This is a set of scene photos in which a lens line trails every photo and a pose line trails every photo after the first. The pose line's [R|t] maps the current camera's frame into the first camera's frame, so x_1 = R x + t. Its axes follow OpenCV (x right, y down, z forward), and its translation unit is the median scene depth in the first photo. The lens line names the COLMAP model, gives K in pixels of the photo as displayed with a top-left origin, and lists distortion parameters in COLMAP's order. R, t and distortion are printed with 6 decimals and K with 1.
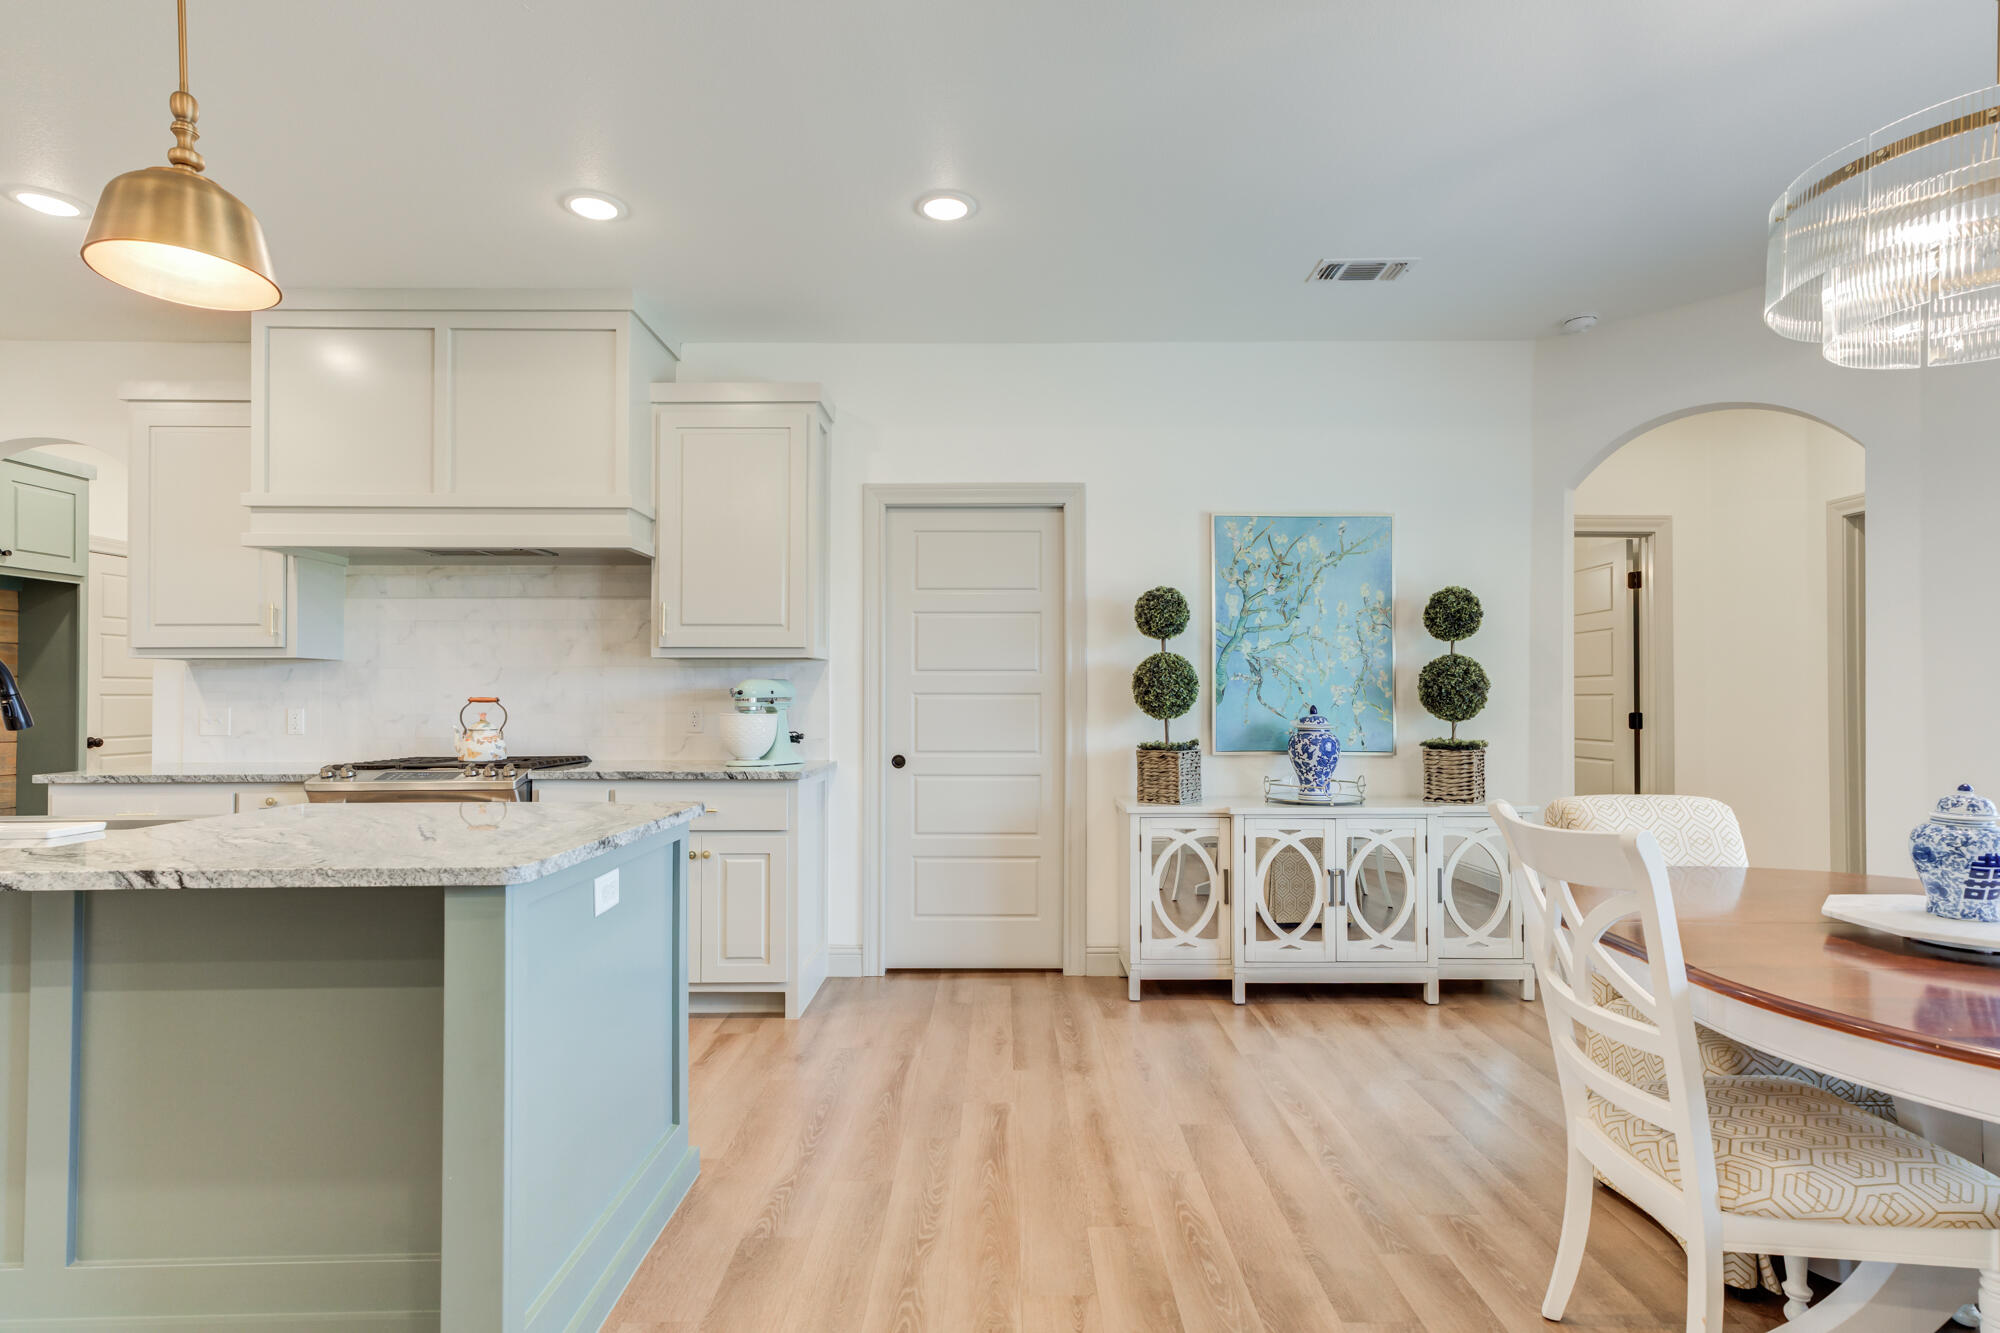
lens RADIAL K [[970.2, 0, 1002.8], [0, 970.2, 677.1], [0, 0, 1]] dist [0.000927, 0.000326]
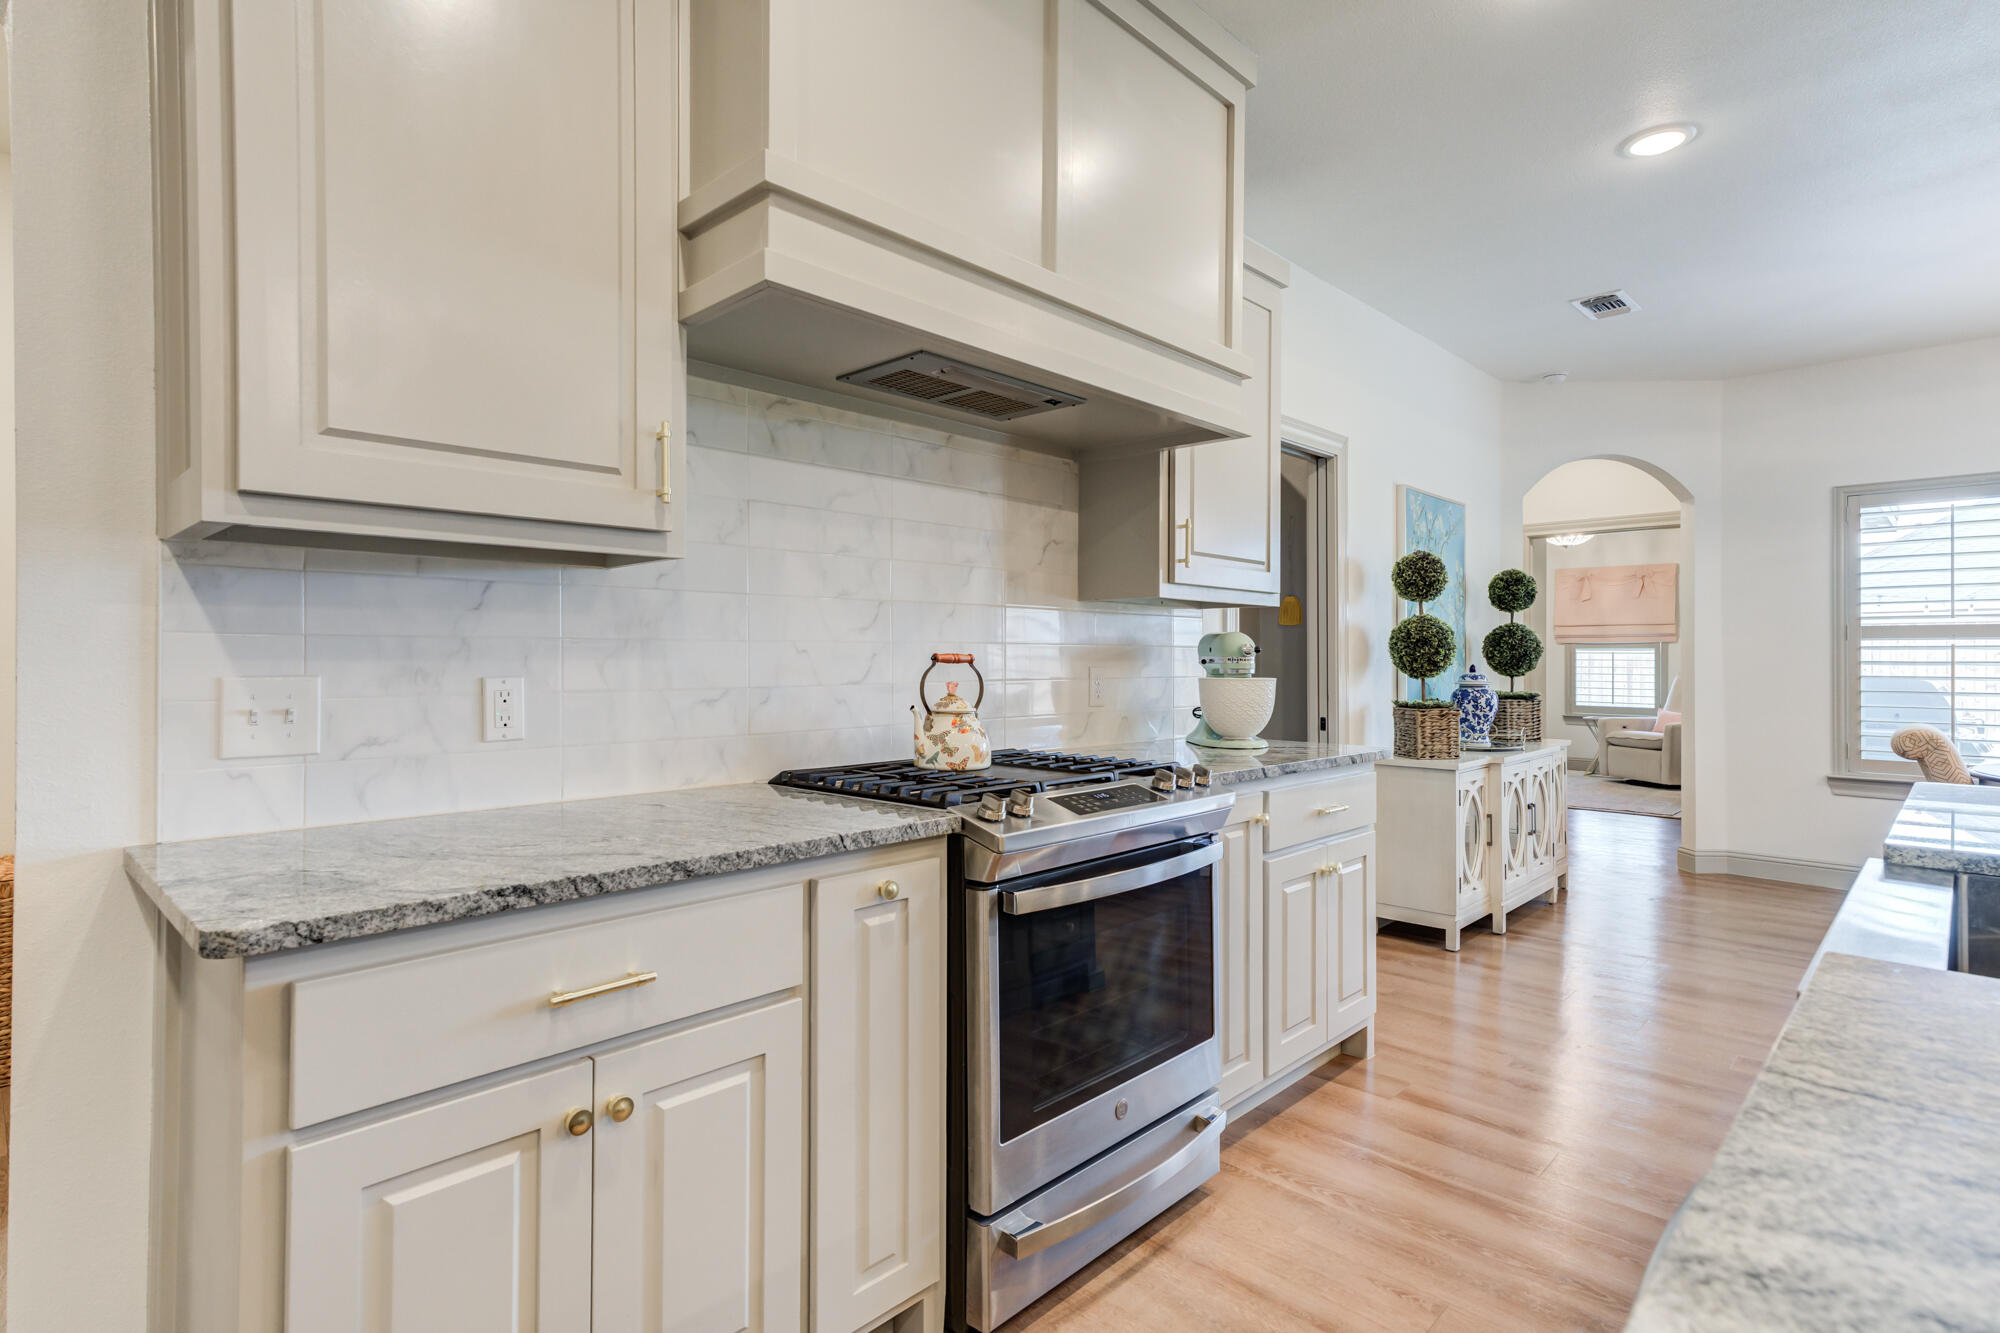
lens RADIAL K [[1002.8, 0, 1001.4], [0, 1002.8, 652.6], [0, 0, 1]] dist [-0.000910, 0.000465]
pose [[0.704126, 0.006132, 0.710049, -0.911443], [-0.016808, 0.999826, 0.008034, 0.014958], [-0.709876, -0.017591, 0.704106, 0.563386]]
